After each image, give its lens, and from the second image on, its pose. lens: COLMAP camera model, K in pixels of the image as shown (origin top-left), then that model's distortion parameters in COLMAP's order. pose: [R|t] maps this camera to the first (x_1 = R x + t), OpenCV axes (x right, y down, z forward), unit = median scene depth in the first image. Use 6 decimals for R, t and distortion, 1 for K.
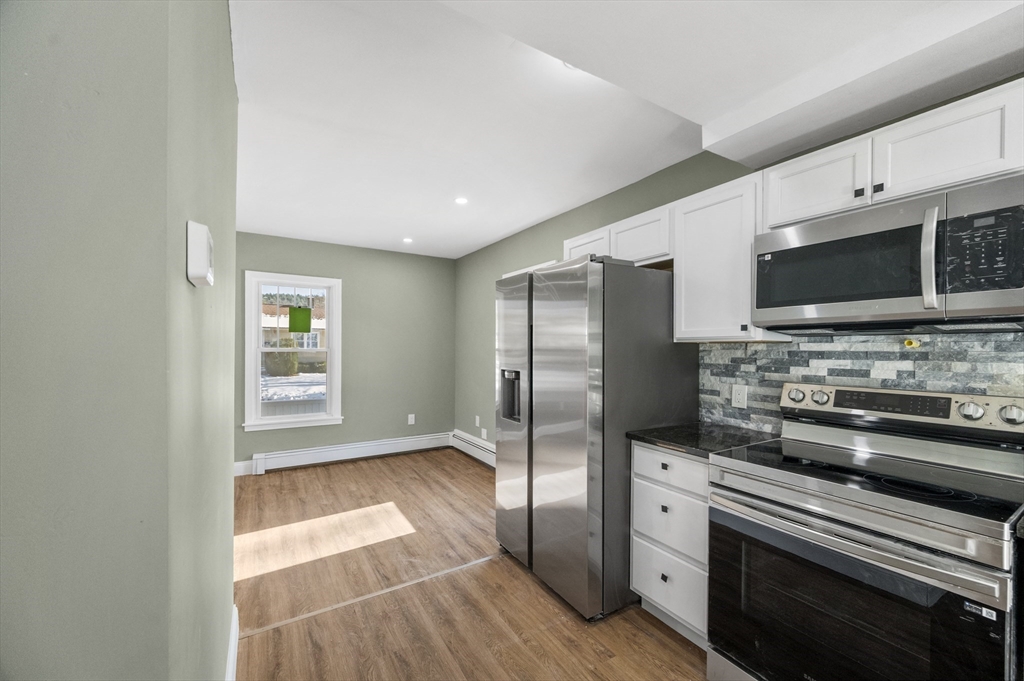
lens RADIAL K [[414.5, 0, 528.4], [0, 414.5, 346.8], [0, 0, 1]] dist [-0.001860, -0.000965]
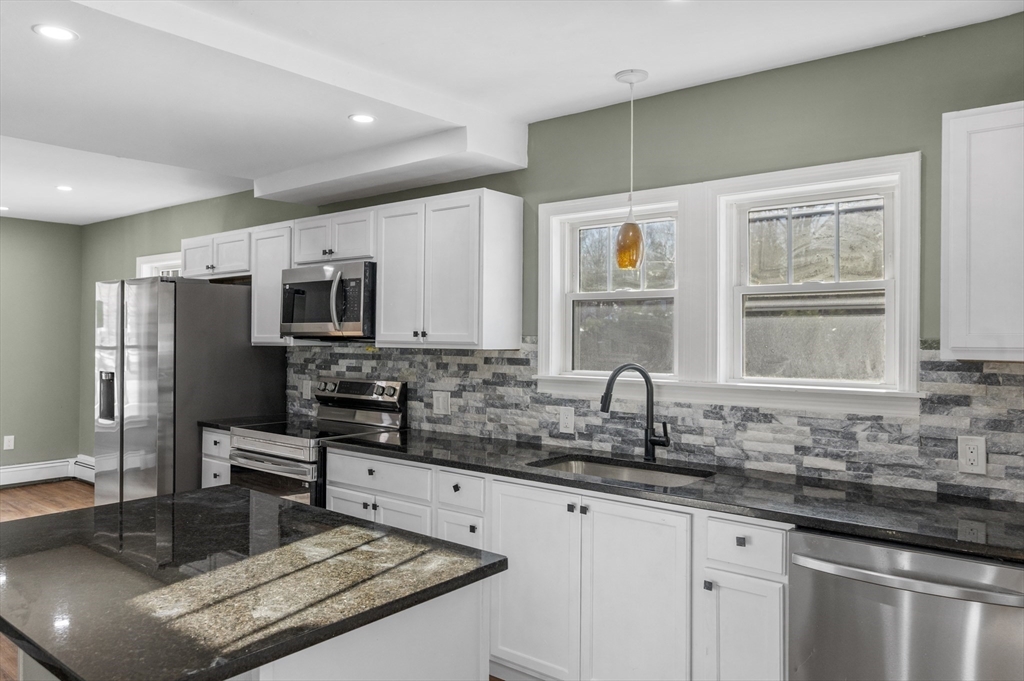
lens RADIAL K [[699.0, 0, 509.3], [0, 699.0, 331.2], [0, 0, 1]] dist [-0.002376, 0.002594]
pose [[0.948641, 0.001645, 0.316349, 0.413949], [-0.000691, 0.999995, -0.003127, -0.045984], [-0.316352, 0.002748, 0.948638, -1.123347]]
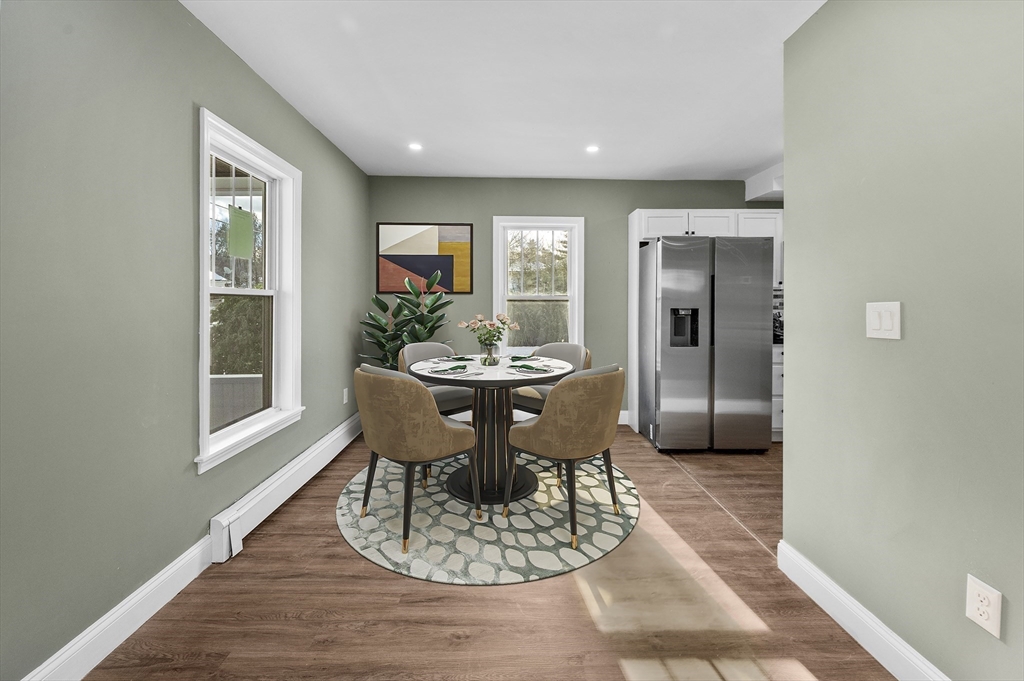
lens RADIAL K [[414.5, 0, 514.5], [0, 414.5, 305.6], [0, 0, 1]] dist [-0.001860, -0.000965]
pose [[0.522754, -0.009878, 0.852427, -1.583726], [0.000741, 0.999938, 0.011133, 0.035504], [-0.852484, -0.005188, 0.522728, 0.861418]]
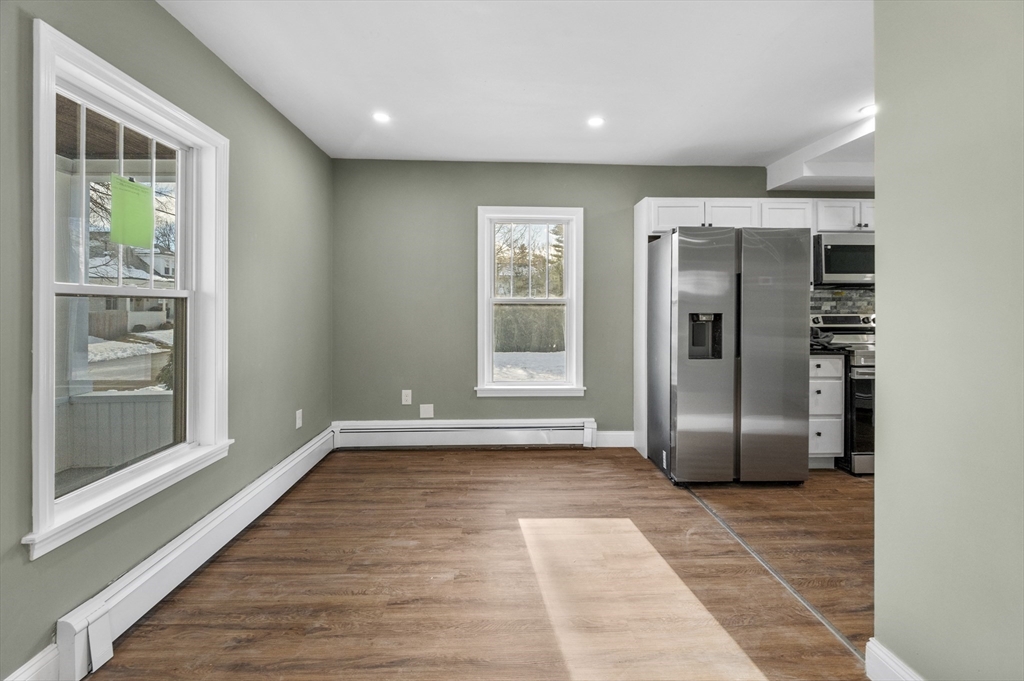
lens RADIAL K [[414.5, 0, 515.1], [0, 414.5, 307.6], [0, 0, 1]] dist [-0.001860, -0.000965]
pose [[0.503459, -0.005311, 0.864003, -1.365595], [0.001596, 0.999985, 0.005218, 0.037914], [-0.864018, -0.001248, 0.503460, 0.981454]]
